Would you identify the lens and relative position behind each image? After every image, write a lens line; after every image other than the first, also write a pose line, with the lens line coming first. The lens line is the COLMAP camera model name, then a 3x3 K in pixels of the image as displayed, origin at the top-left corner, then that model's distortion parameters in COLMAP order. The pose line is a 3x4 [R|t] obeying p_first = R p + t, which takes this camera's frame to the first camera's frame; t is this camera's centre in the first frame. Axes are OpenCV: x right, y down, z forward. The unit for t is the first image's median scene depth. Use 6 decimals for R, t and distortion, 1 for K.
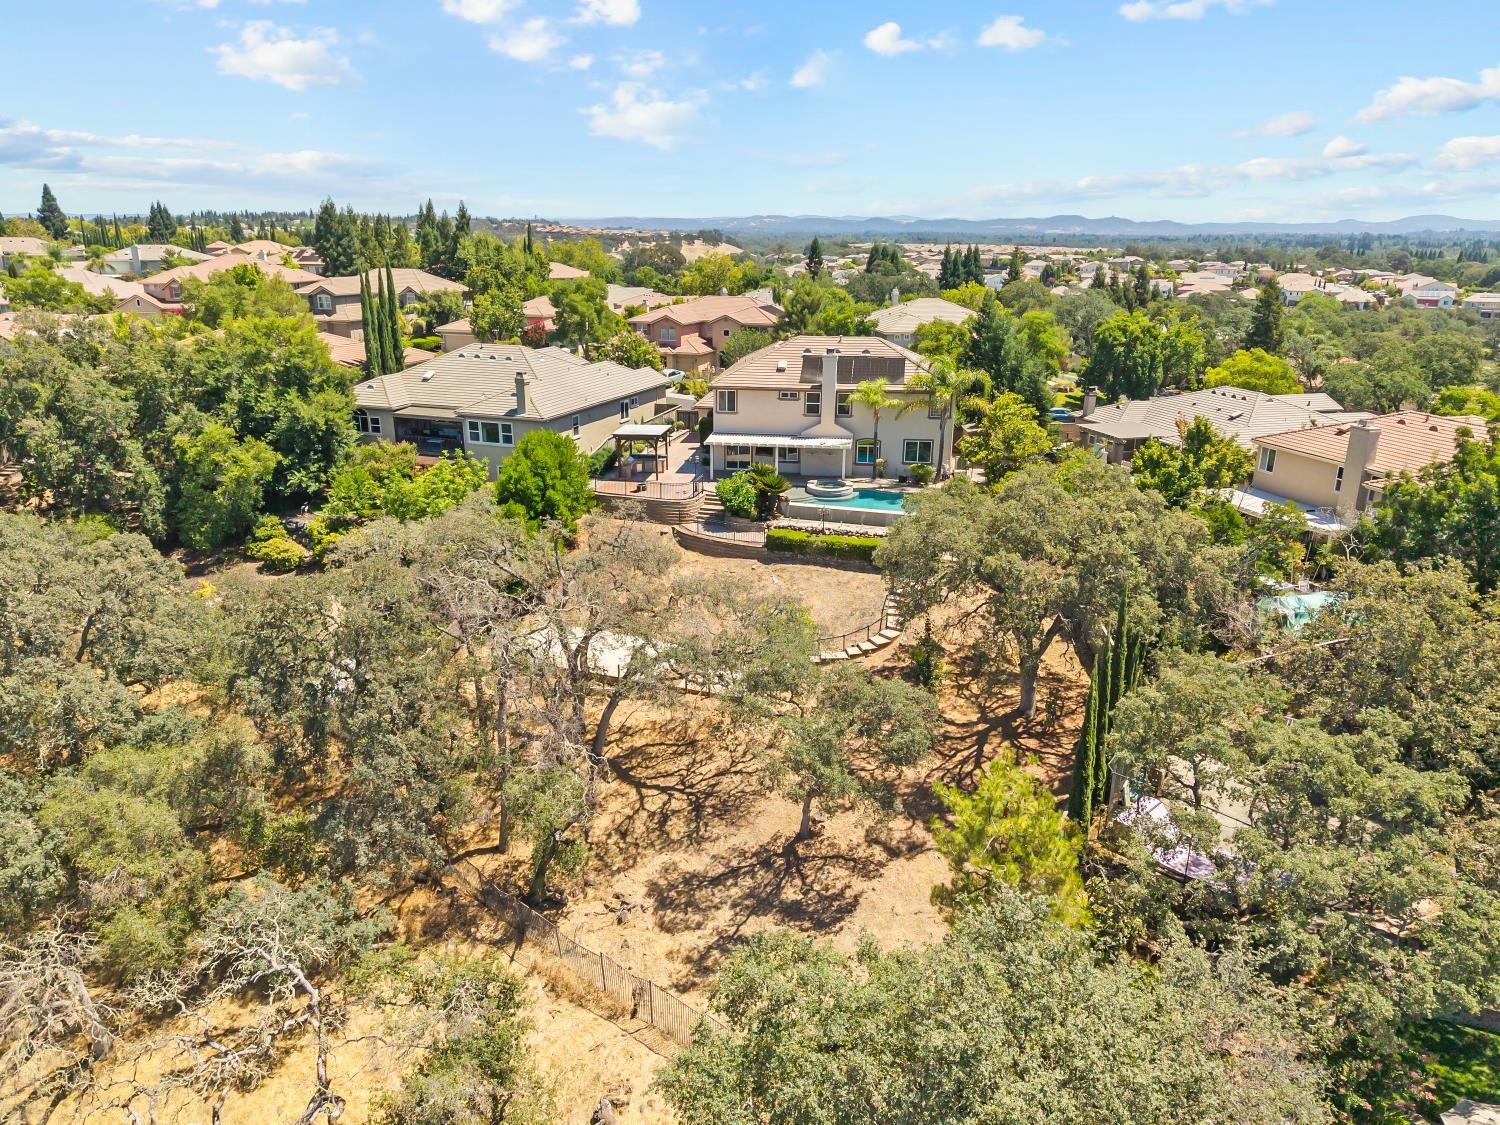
lens RADIAL K [[1036.7, 0, 750.0], [0, 1036.7, 562.5], [0, 0, 1]] dist [0.043126, -0.001423]
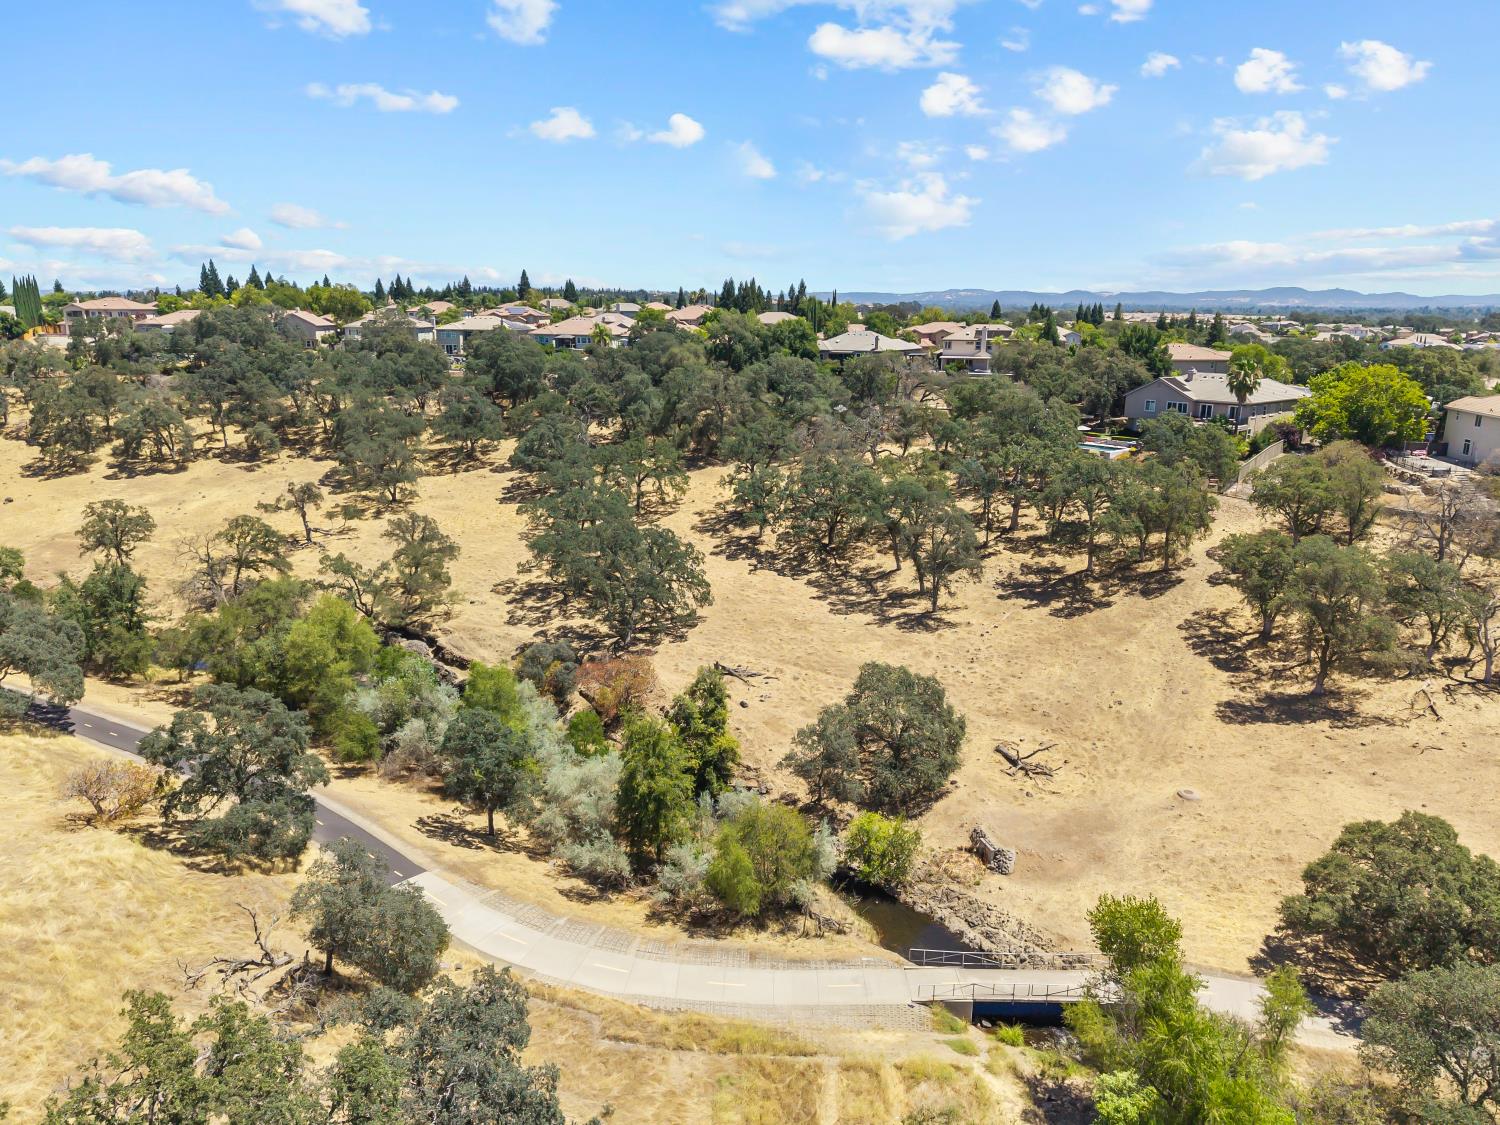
lens RADIAL K [[1036.7, 0, 750.0], [0, 1036.7, 562.5], [0, 0, 1]] dist [0.043126, -0.001423]
pose [[0.984257, 0.047290, -0.170299, -0.045073], [-0.057929, 0.996631, -0.058055, 0.669182], [0.166980, 0.067006, 0.983681, -1.971839]]
